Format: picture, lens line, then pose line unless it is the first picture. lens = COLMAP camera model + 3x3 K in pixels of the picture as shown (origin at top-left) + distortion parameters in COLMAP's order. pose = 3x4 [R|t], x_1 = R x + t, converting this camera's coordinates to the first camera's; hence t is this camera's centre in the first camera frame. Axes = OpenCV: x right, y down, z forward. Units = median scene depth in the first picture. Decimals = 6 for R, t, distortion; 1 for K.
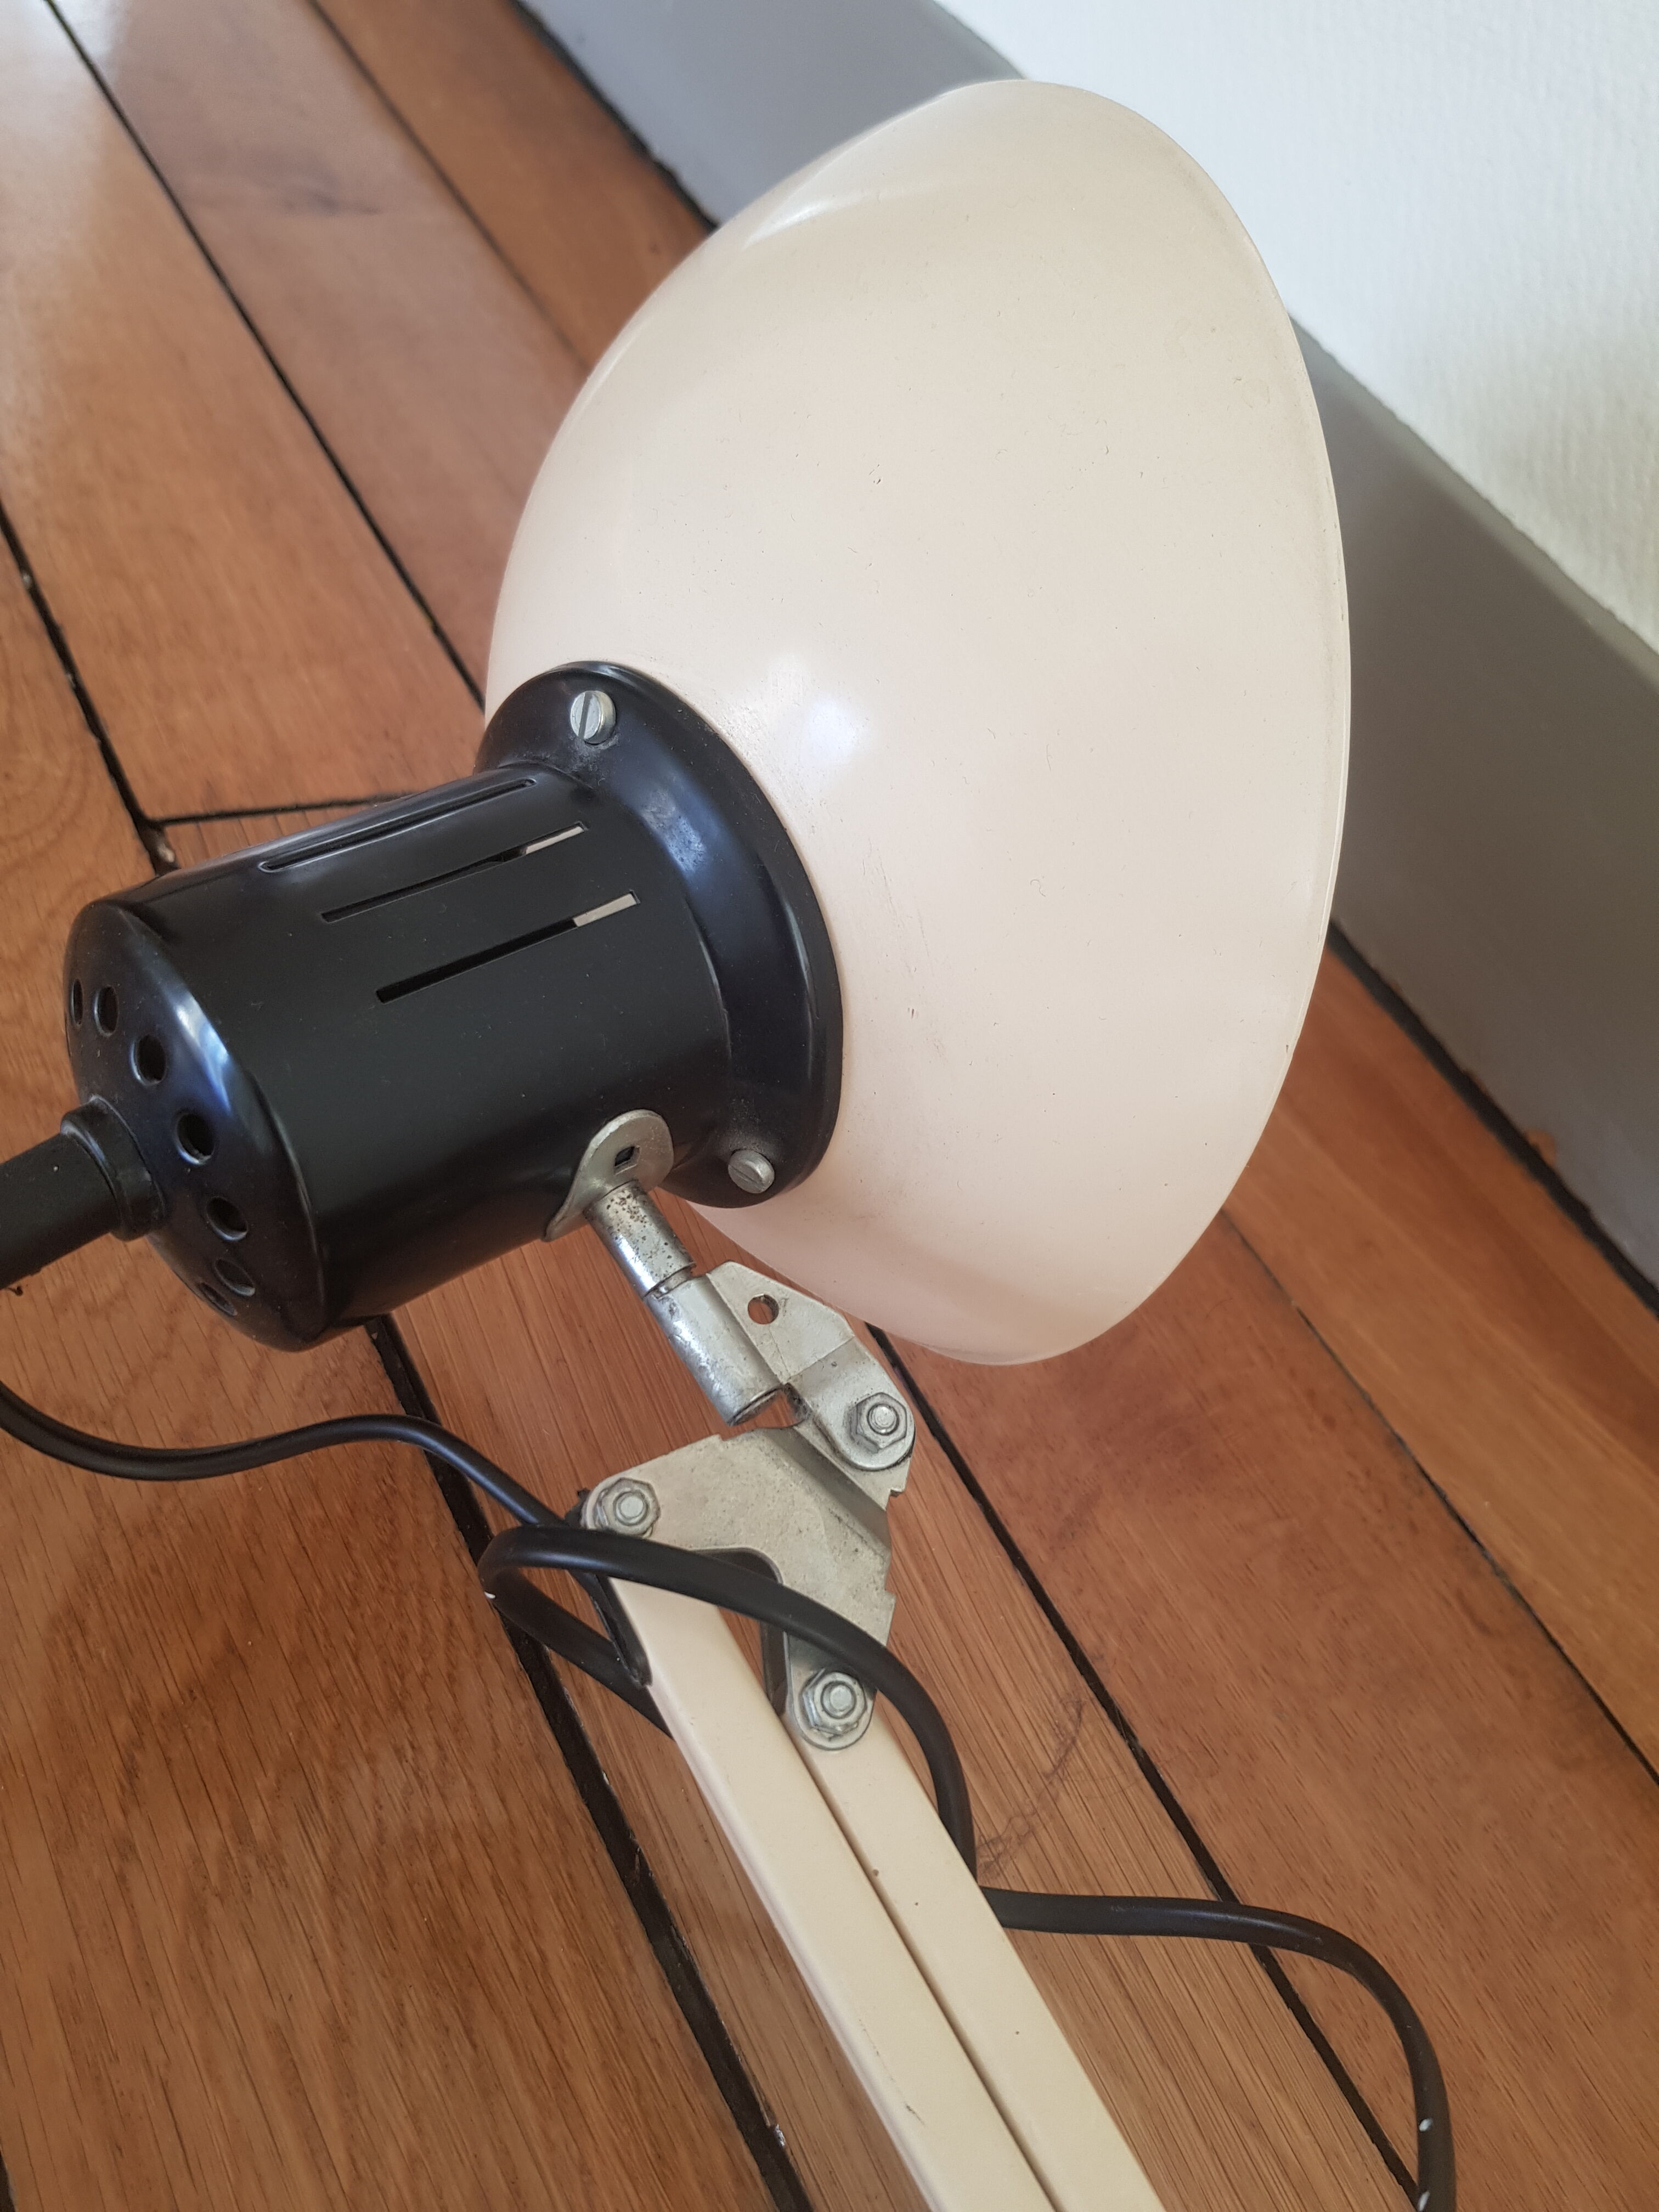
lens RADIAL K [[1771.5, 0, 847.4], [0, 1771.5, 1127.1], [0, 0, 1]] dist [0.043070, -0.084172]
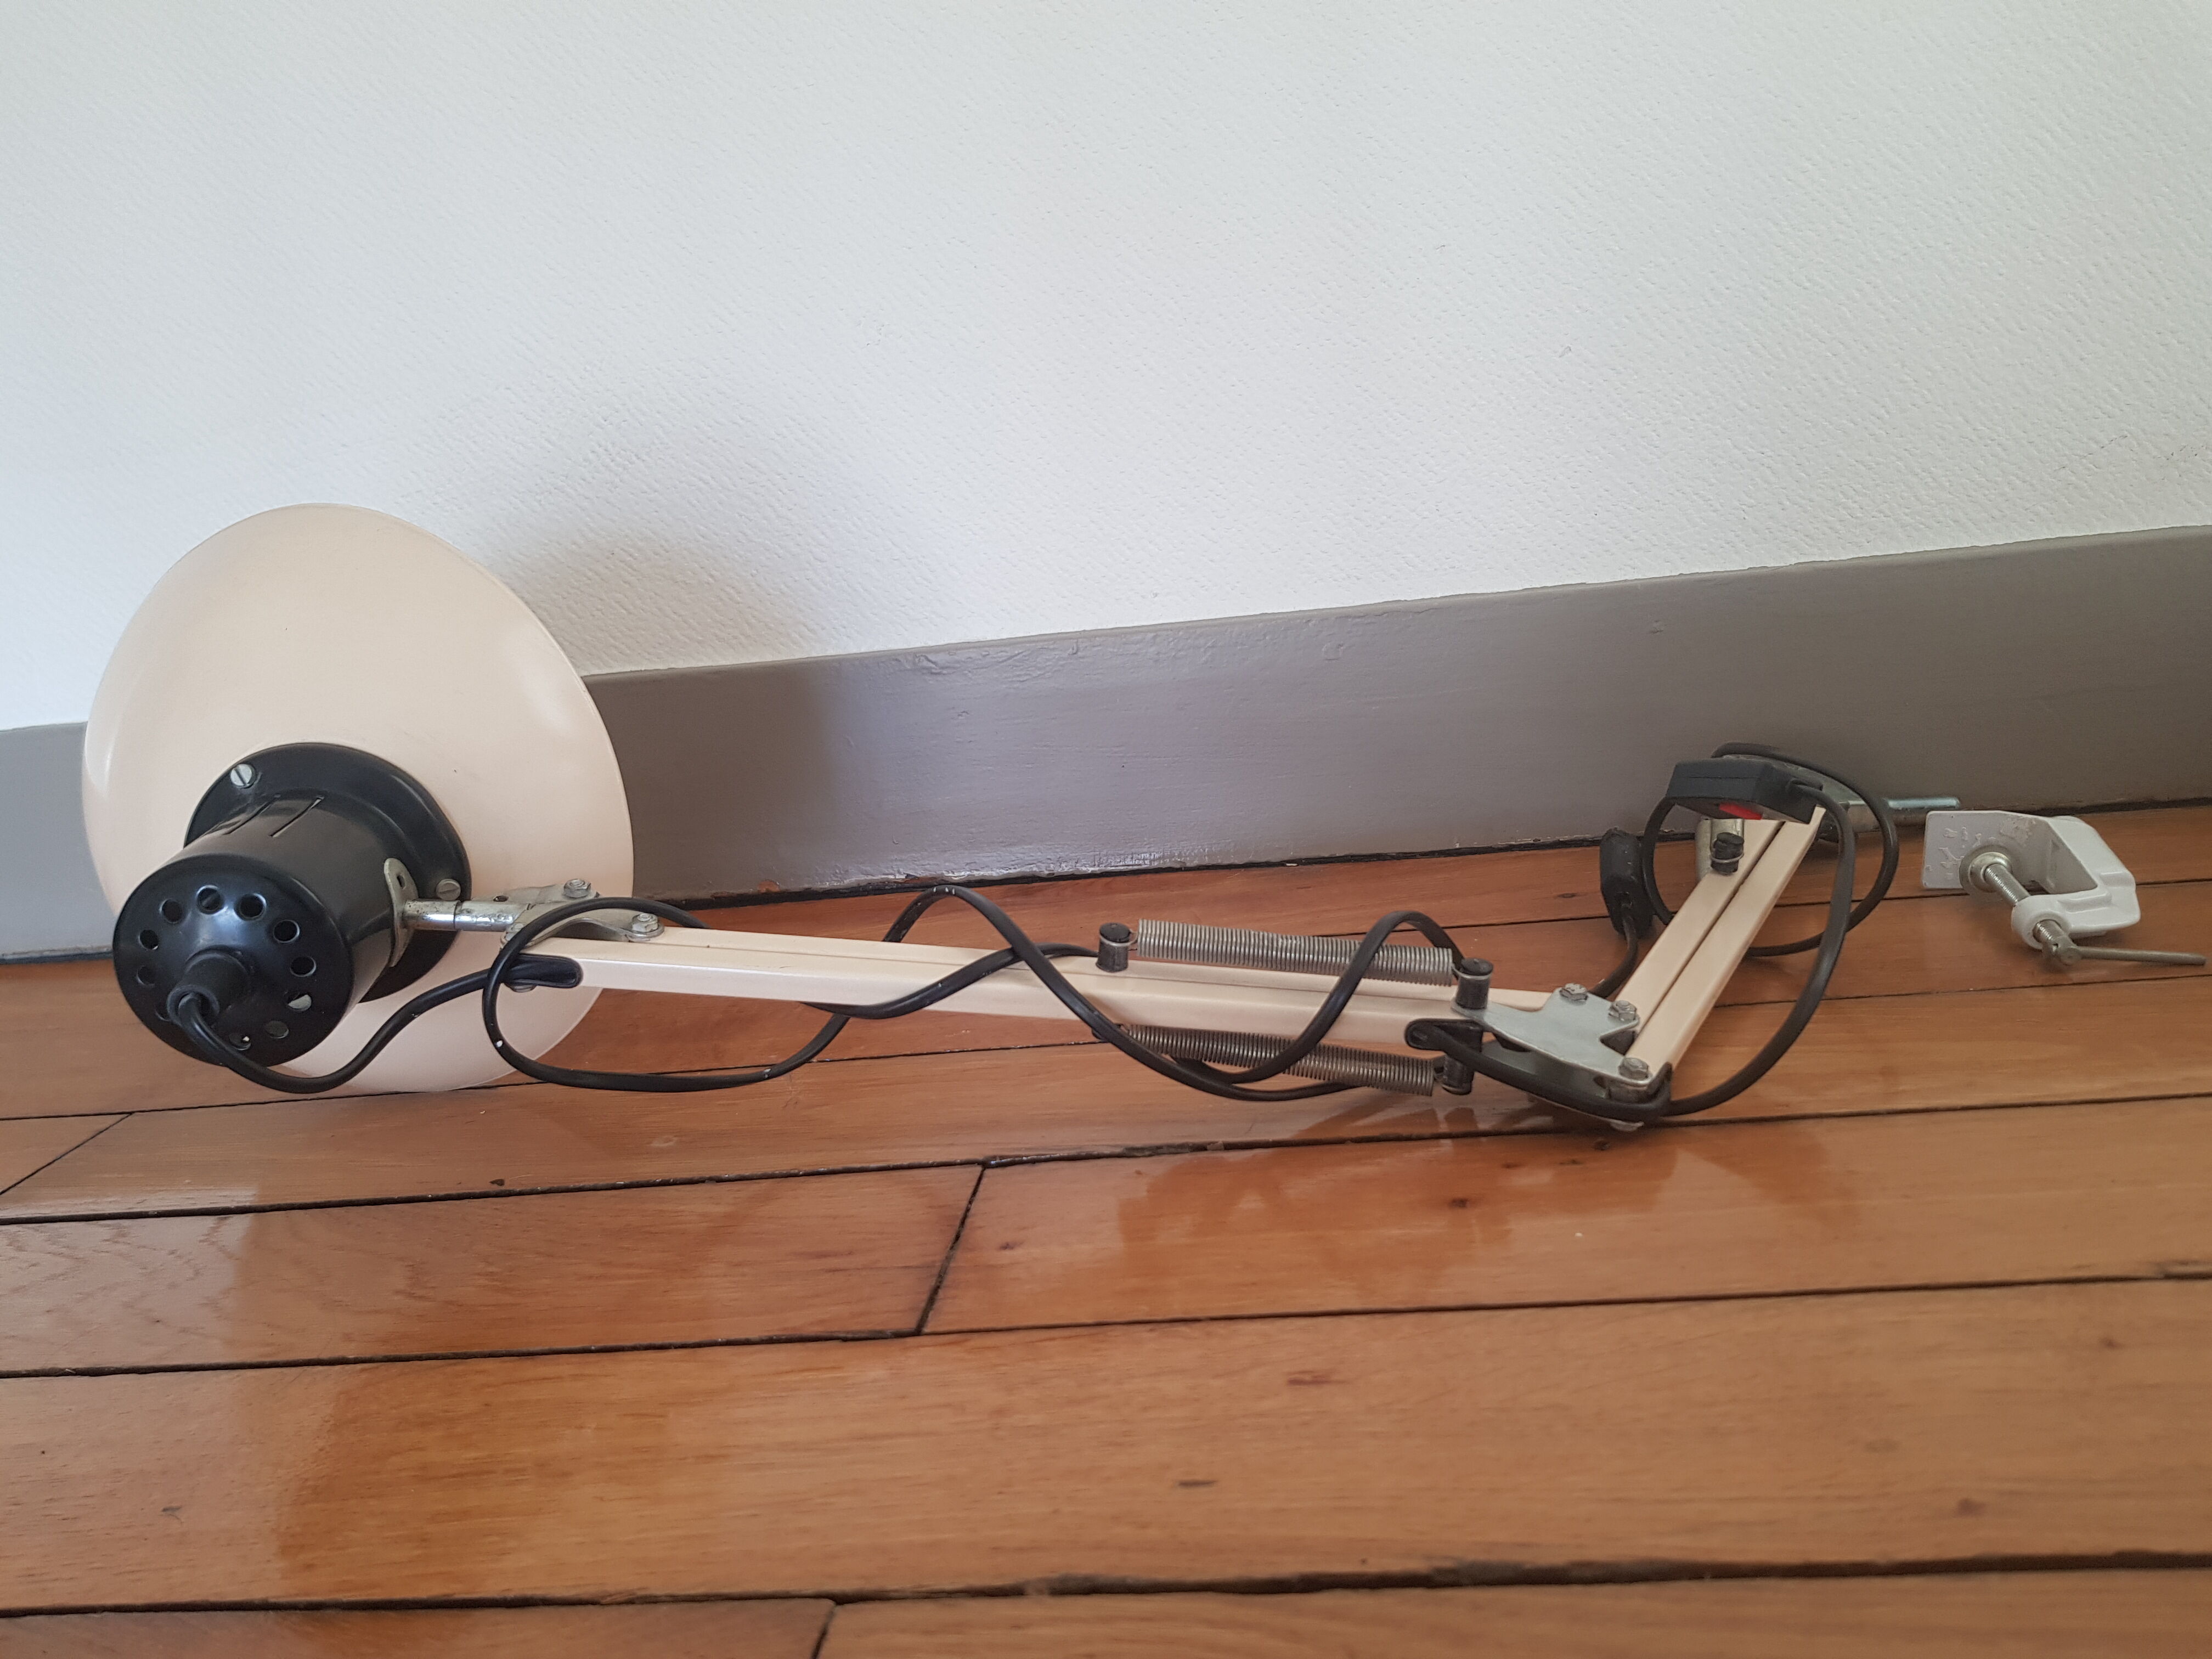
lens RADIAL K [[1771.5, 0, 1108.3], [0, 1771.5, 833.6], [0, 0, 1]] dist [0.043070, -0.084172]
pose [[0.546253, -0.551172, 0.630728, -0.765757], [0.787076, 0.595370, -0.161386, 0.783485], [-0.286565, 0.584589, 0.759037, -0.729283]]
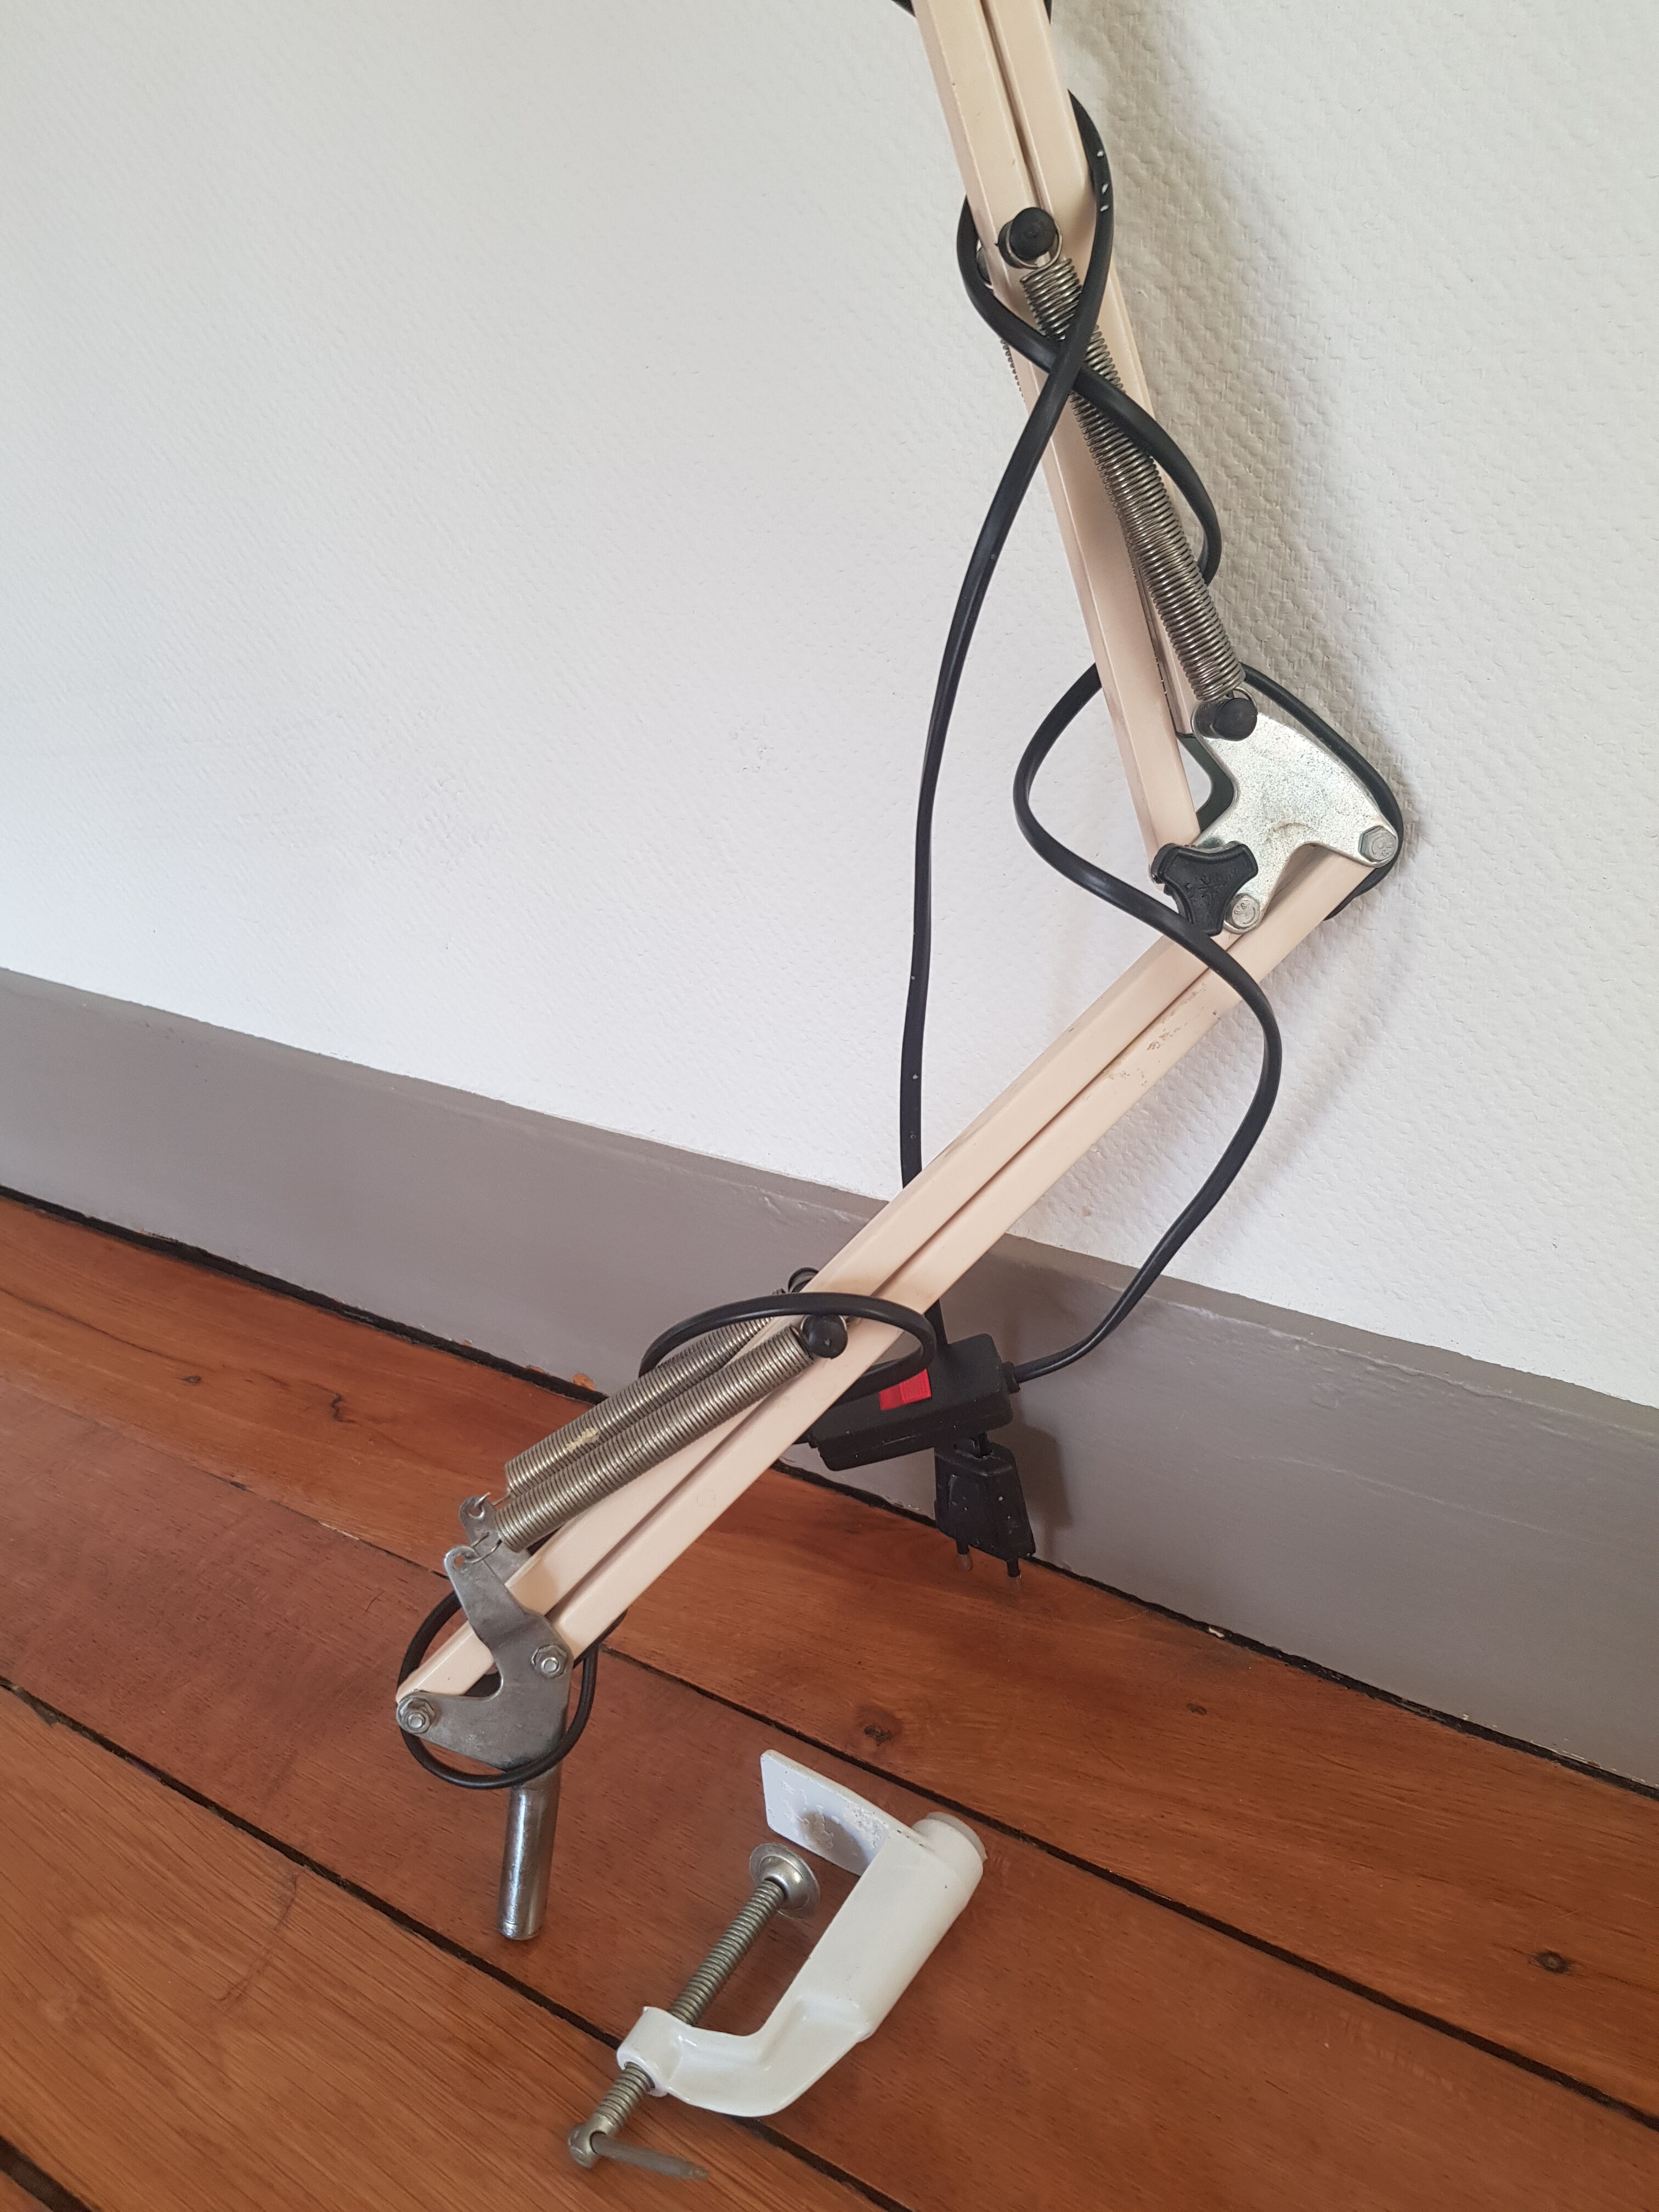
lens RADIAL K [[1771.5, 0, 829.9], [0, 1771.5, 1120.0], [0, 0, 1]] dist [0.043070, -0.084172]
pose [[0.835251, -0.501281, 0.225994, 0.488603], [0.547509, 0.796214, -0.257443, 0.456483], [-0.050888, 0.338763, 0.939494, -0.610915]]
